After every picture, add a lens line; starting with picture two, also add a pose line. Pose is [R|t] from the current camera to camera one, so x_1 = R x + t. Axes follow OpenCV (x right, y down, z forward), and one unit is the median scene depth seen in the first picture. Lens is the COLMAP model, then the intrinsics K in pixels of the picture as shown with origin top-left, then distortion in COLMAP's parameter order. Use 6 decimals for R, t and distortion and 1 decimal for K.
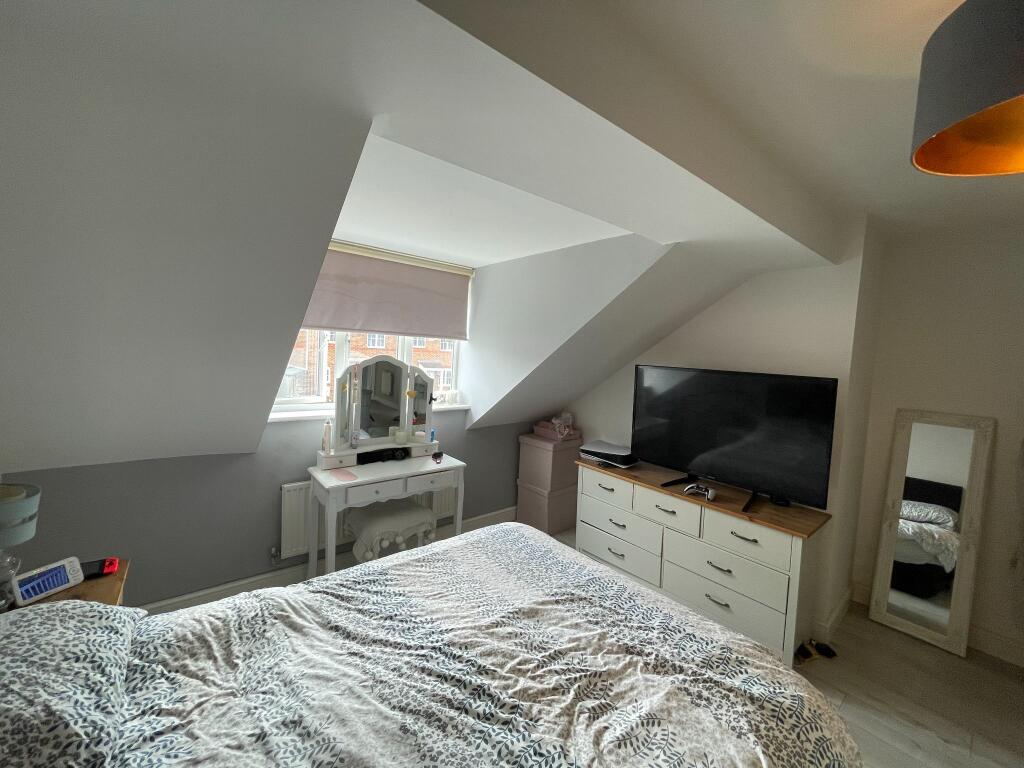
lens RADIAL K [[414.0, 0, 513.8], [0, 414.0, 377.9], [0, 0, 1]] dist [-0.000089, 0.000038]
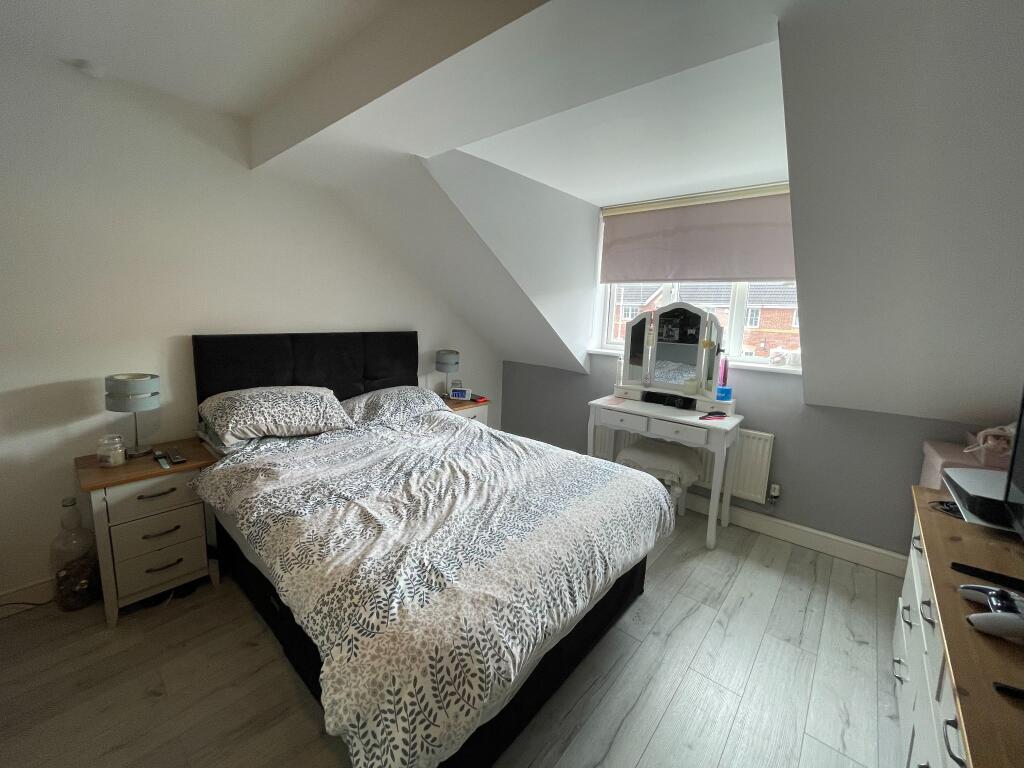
lens RADIAL K [[414.0, 0, 513.3], [0, 414.0, 378.0], [0, 0, 1]] dist [-0.000089, 0.000038]
pose [[0.152329, 0.112276, -0.981932, 0.679299], [-0.089613, 0.991003, 0.099411, 0.068403], [0.984259, 0.072851, 0.161020, 0.474907]]
